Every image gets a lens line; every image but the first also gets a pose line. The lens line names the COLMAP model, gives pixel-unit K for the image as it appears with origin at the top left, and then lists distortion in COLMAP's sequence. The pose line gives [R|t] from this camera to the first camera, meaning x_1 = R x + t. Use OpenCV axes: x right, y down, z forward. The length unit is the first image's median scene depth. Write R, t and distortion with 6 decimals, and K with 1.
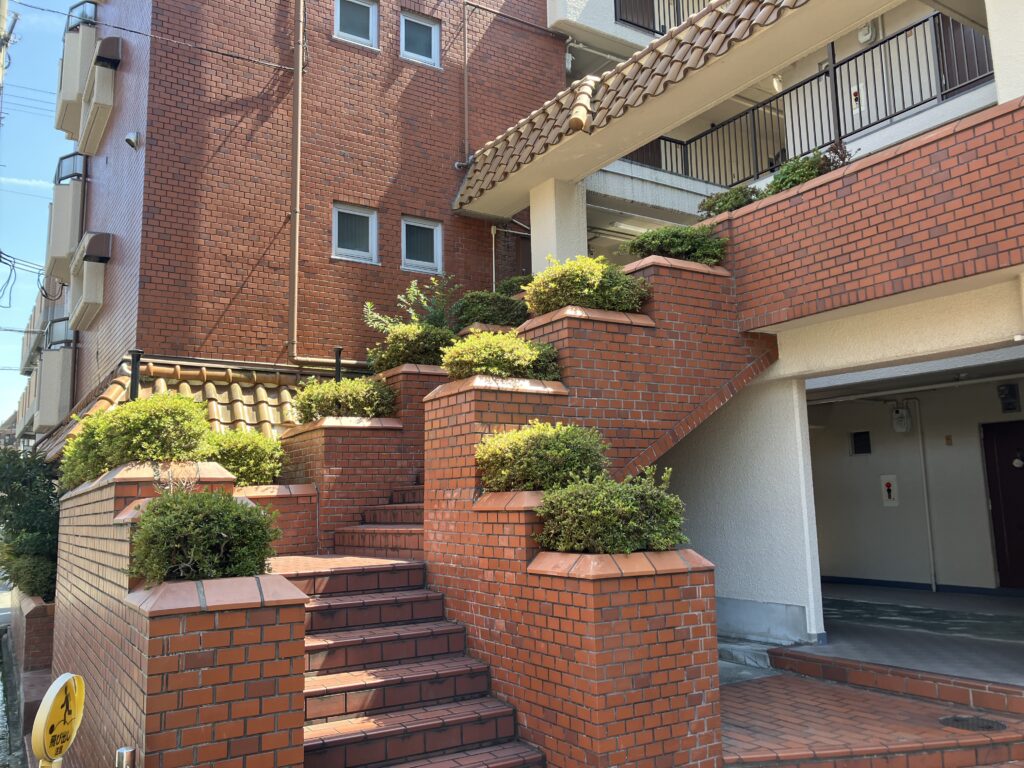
lens RADIAL K [[835.8, 0, 509.2], [0, 835.8, 383.2], [0, 0, 1]] dist [0.029002, -0.032340]
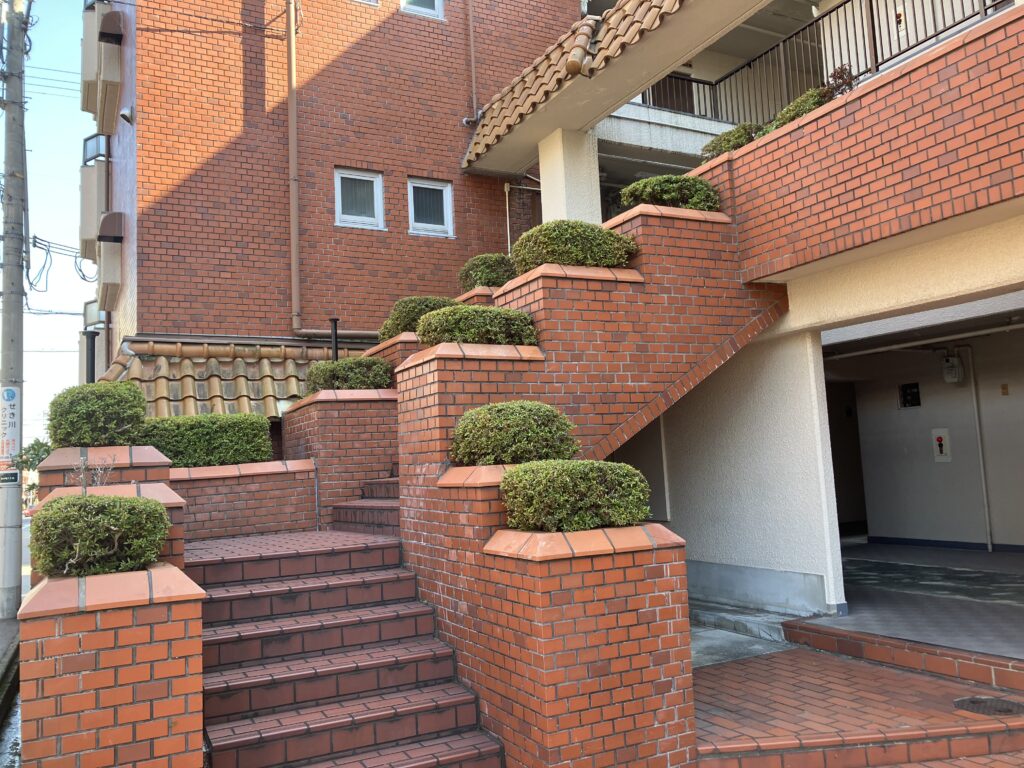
lens RADIAL K [[835.8, 0, 512.0], [0, 835.8, 384.6], [0, 0, 1]] dist [0.029002, -0.032340]
pose [[0.996004, -0.036382, -0.081562, 0.099677], [0.040167, 0.998167, 0.045257, -0.001644], [0.079766, -0.048353, 0.995640, 0.059953]]
